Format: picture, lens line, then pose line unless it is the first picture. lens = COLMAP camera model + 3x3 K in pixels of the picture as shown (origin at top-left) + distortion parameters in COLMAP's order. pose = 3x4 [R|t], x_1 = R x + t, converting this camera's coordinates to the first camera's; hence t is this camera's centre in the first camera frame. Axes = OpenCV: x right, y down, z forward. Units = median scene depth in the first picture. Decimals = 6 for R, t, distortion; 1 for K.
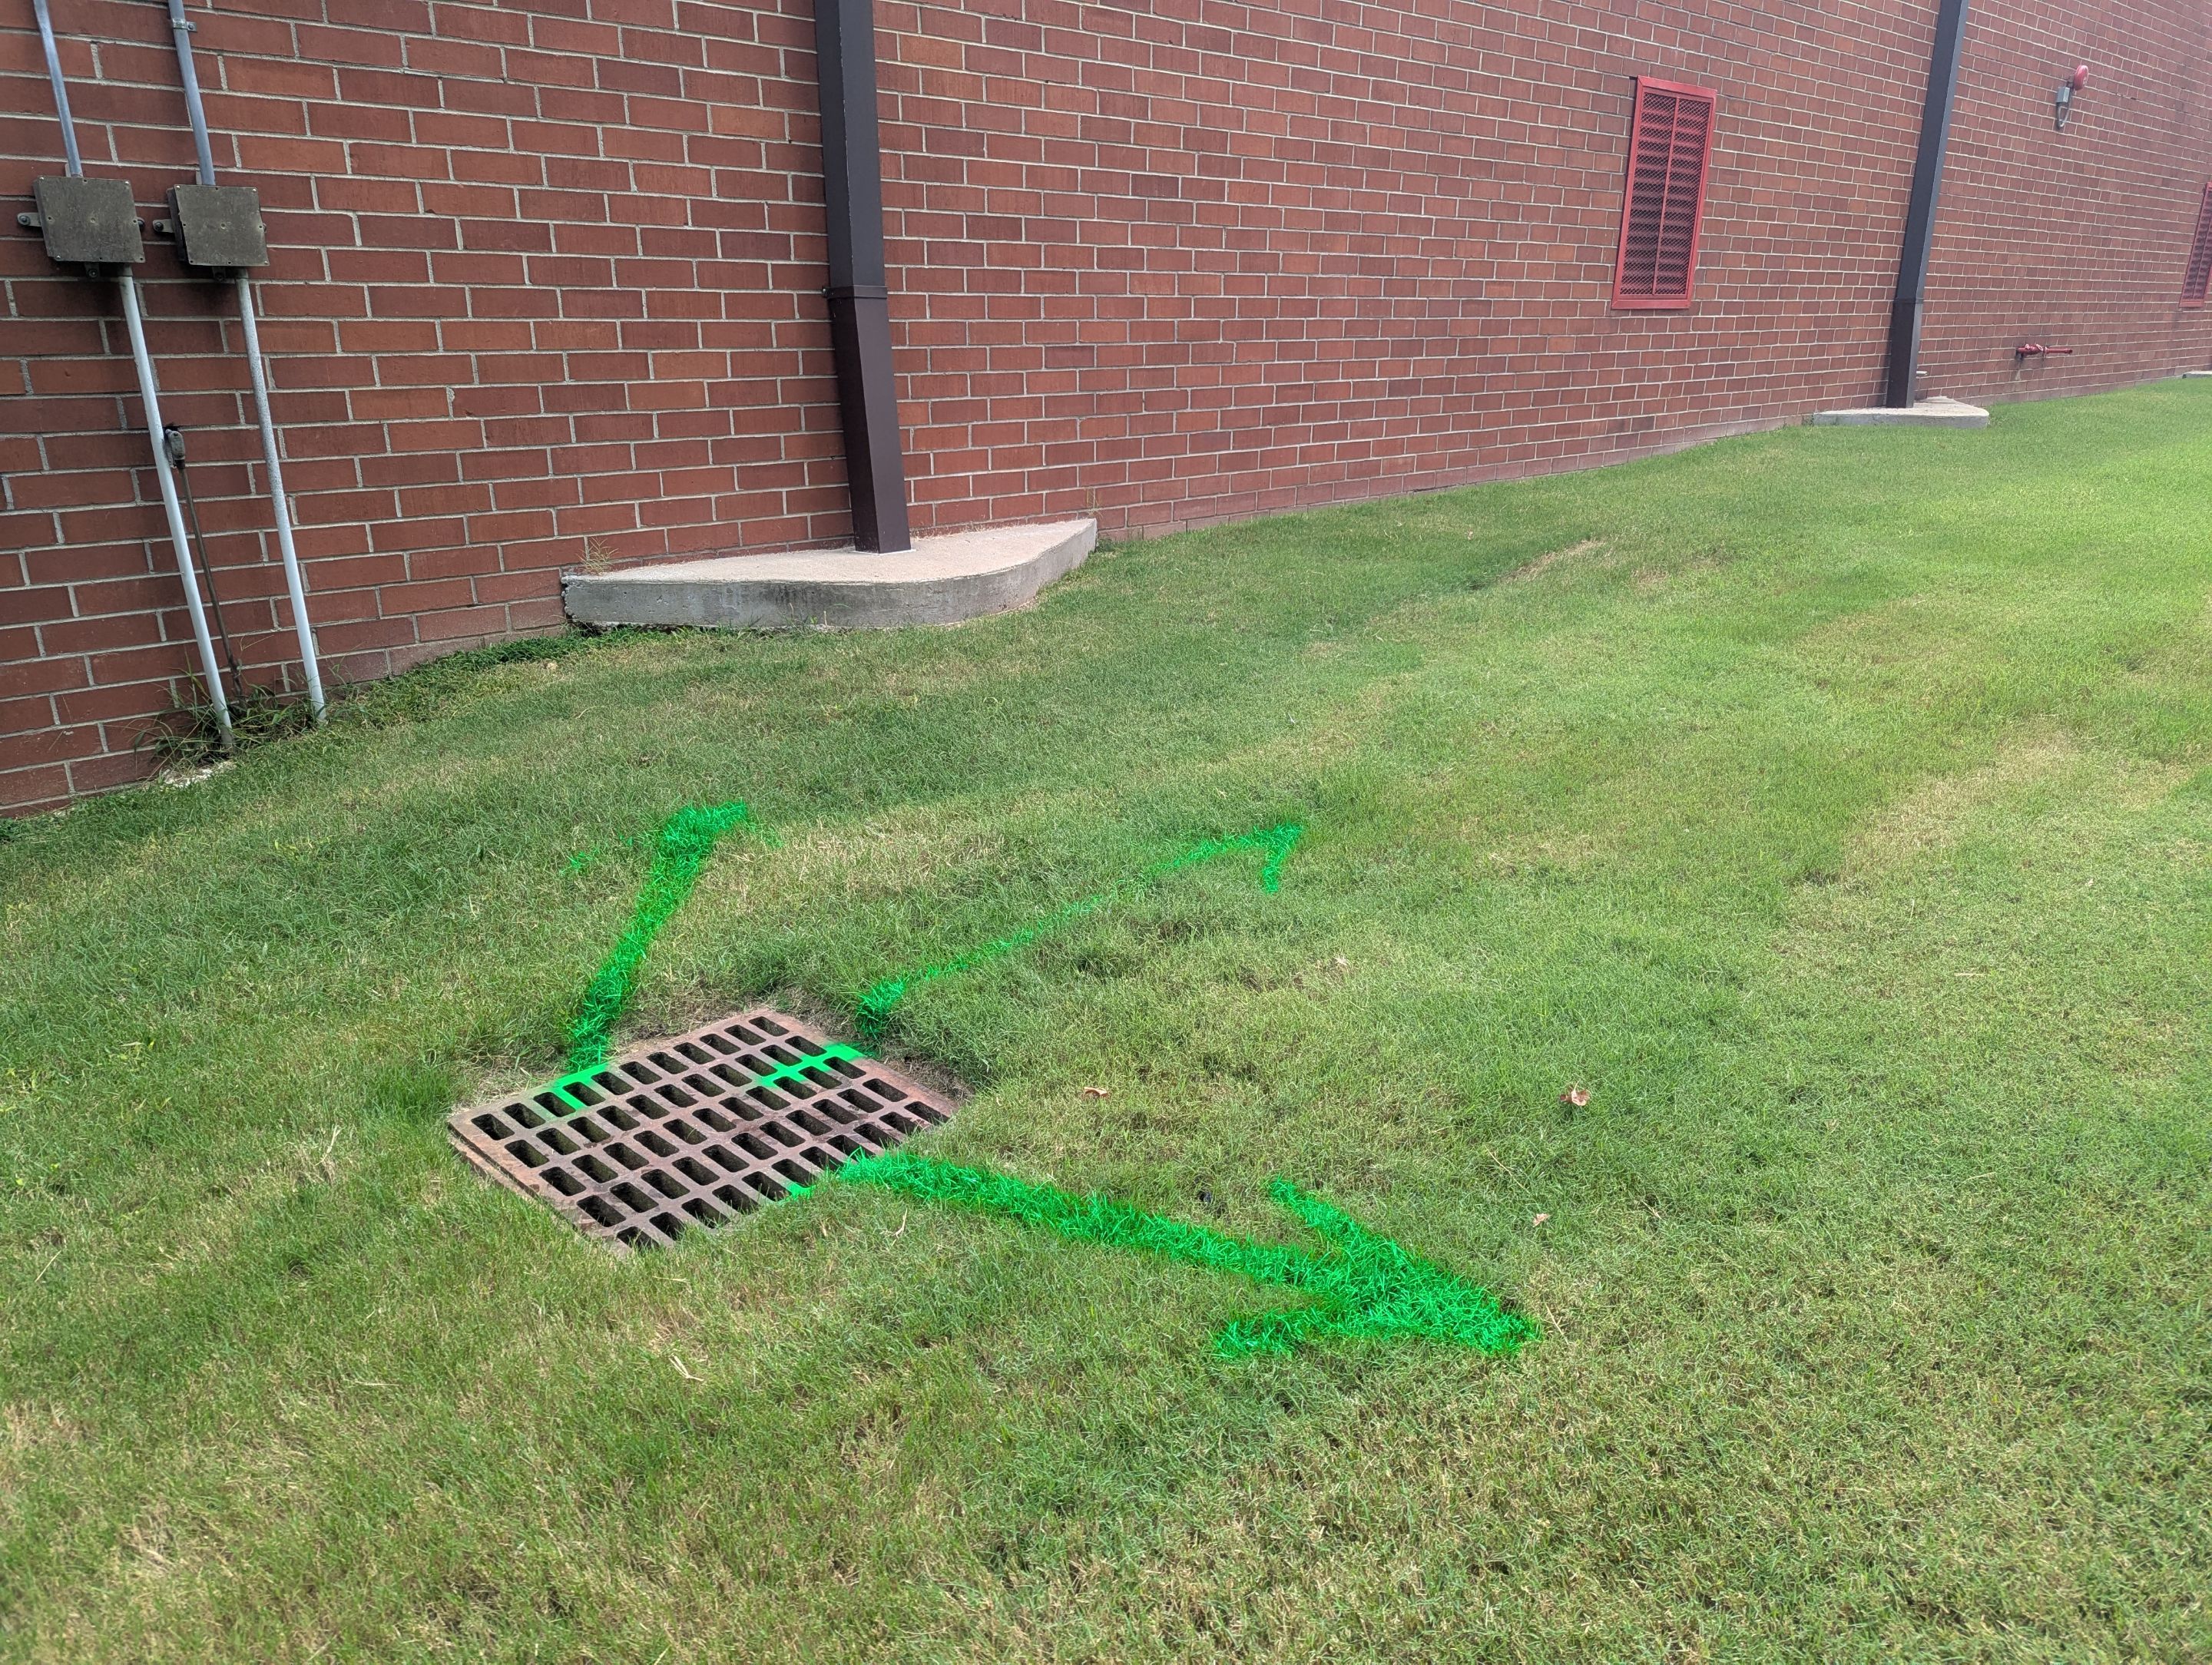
lens RADIAL K [[1575.8, 0, 1111.9], [0, 1575.8, 819.5], [0, 0, 1]] dist [0.057089, -0.043741]
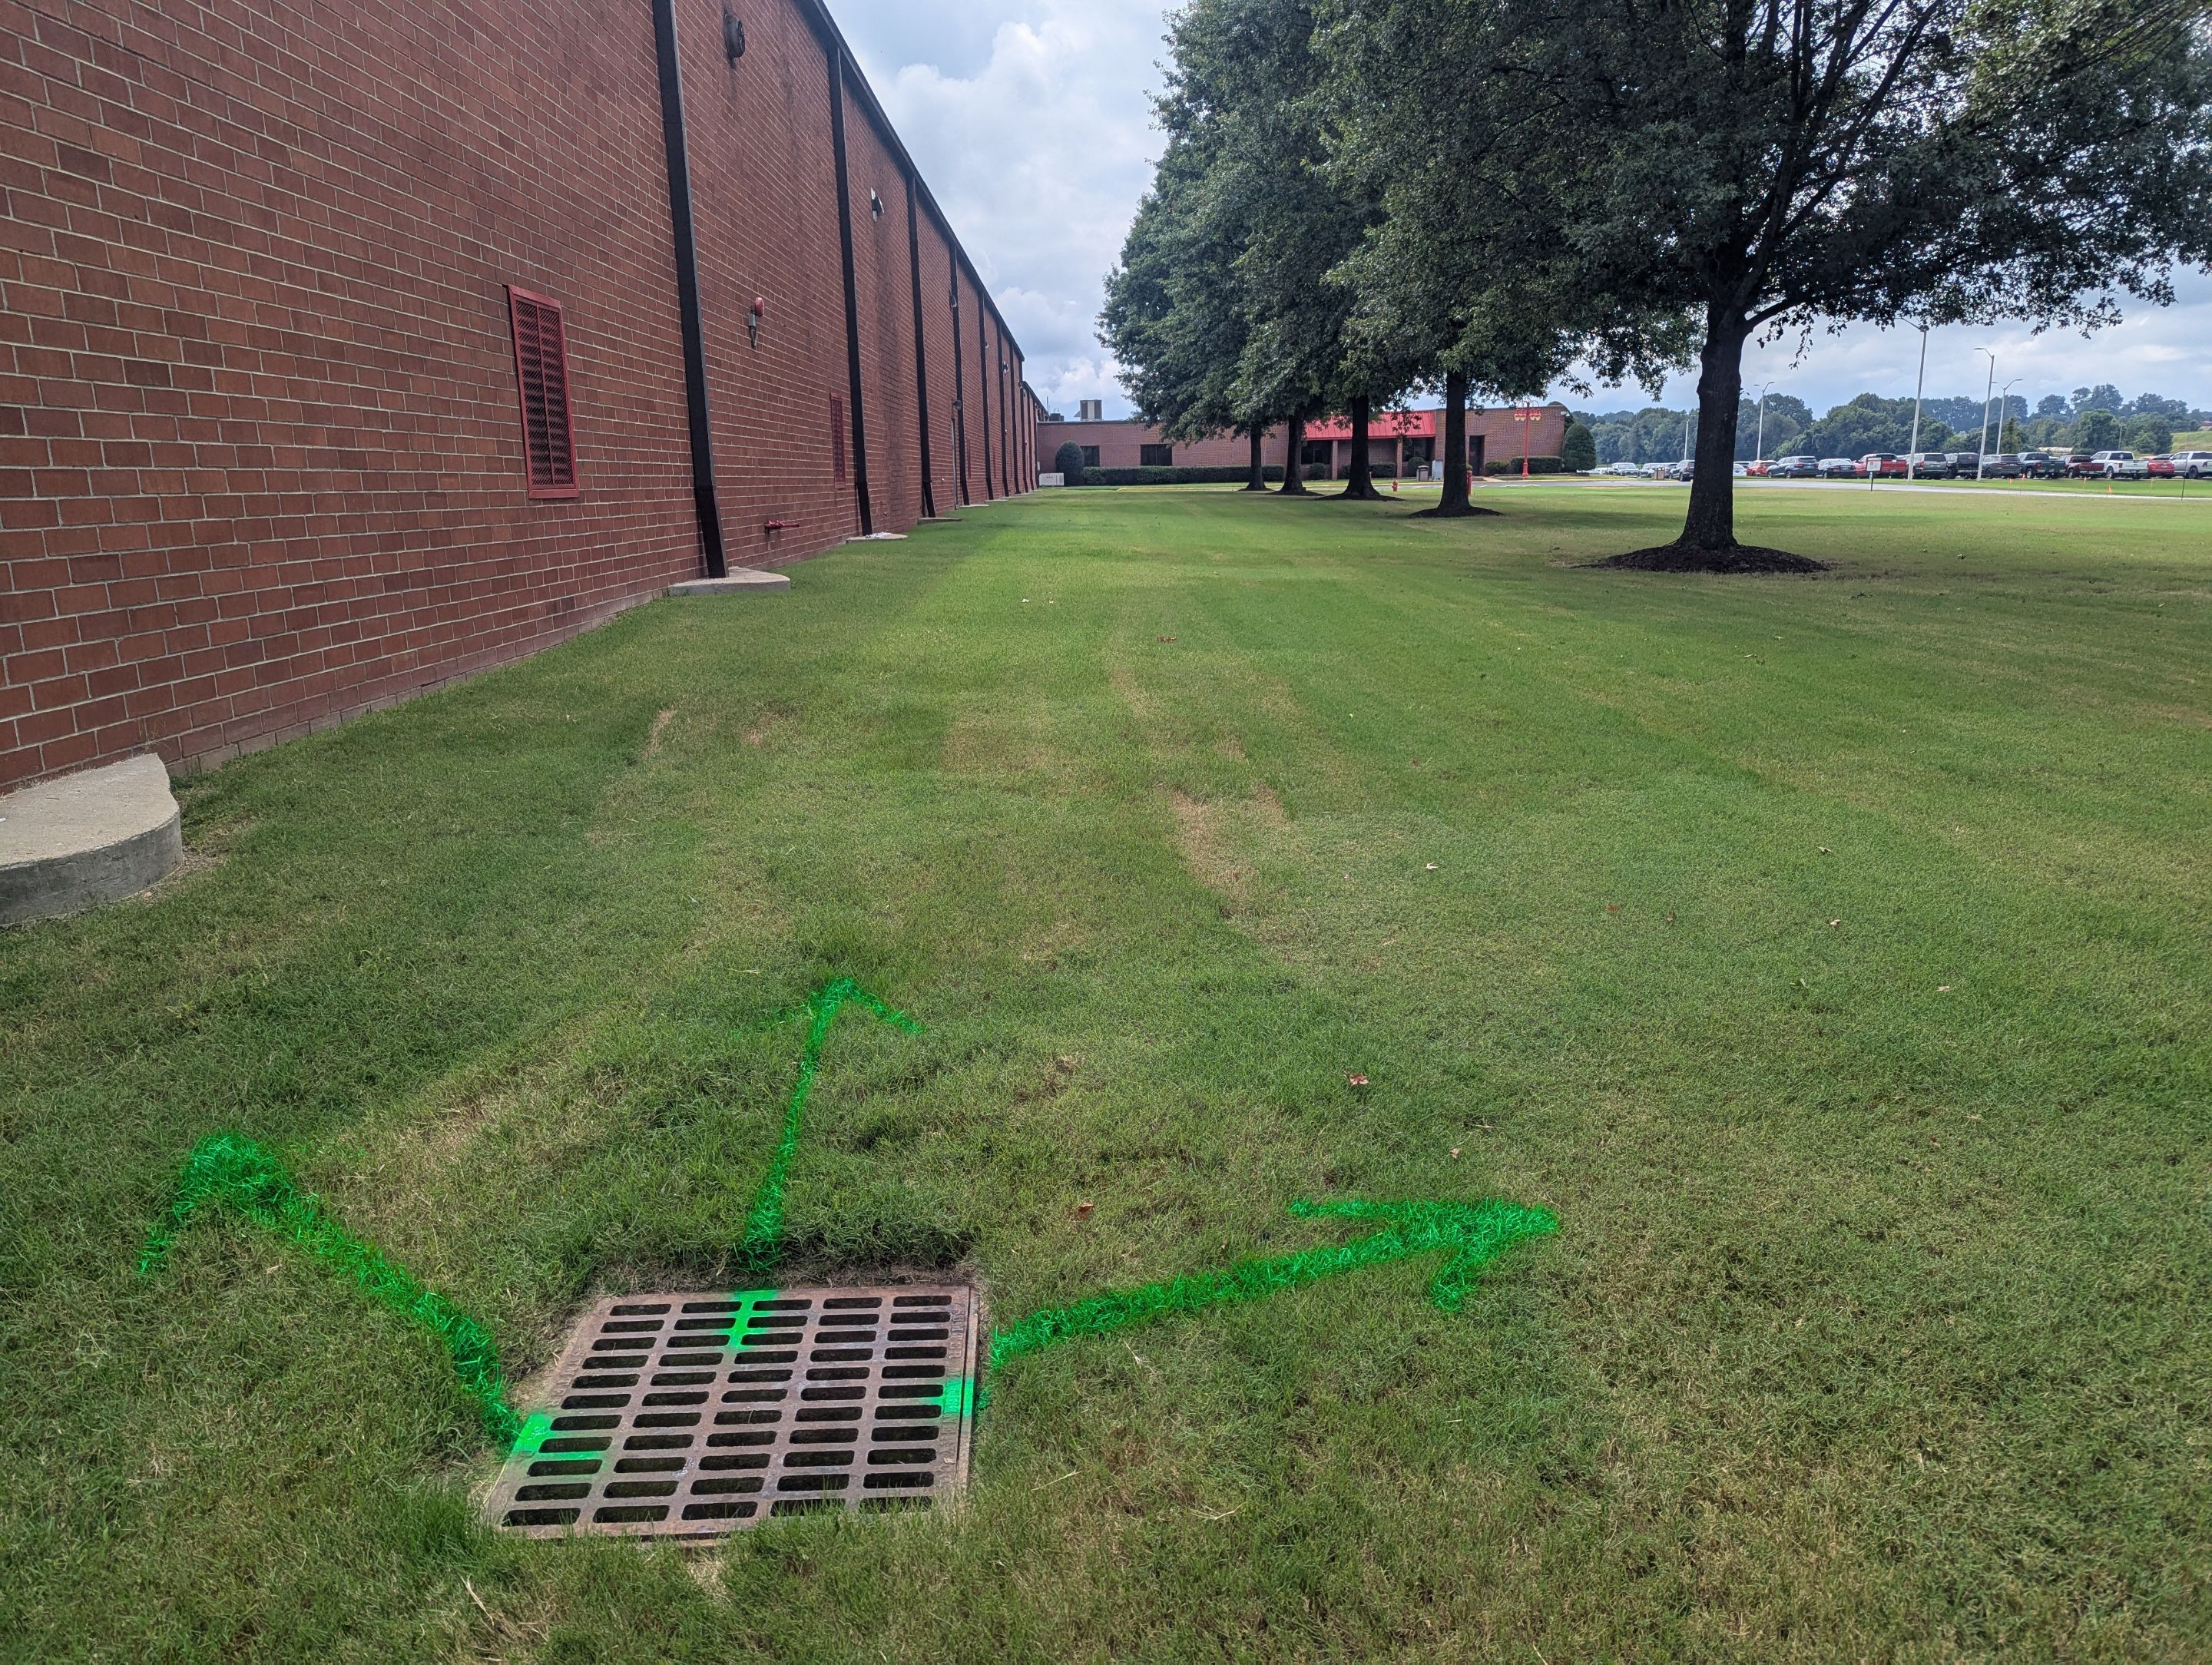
lens RADIAL K [[1575.8, 0, 1111.9], [0, 1575.8, 819.5], [0, 0, 1]] dist [0.057089, -0.043741]
pose [[0.689343, -0.172730, 0.703541, -0.252894], [0.247721, 0.968819, -0.004861, -0.026586], [-0.680765, 0.177633, 0.710638, 0.059885]]
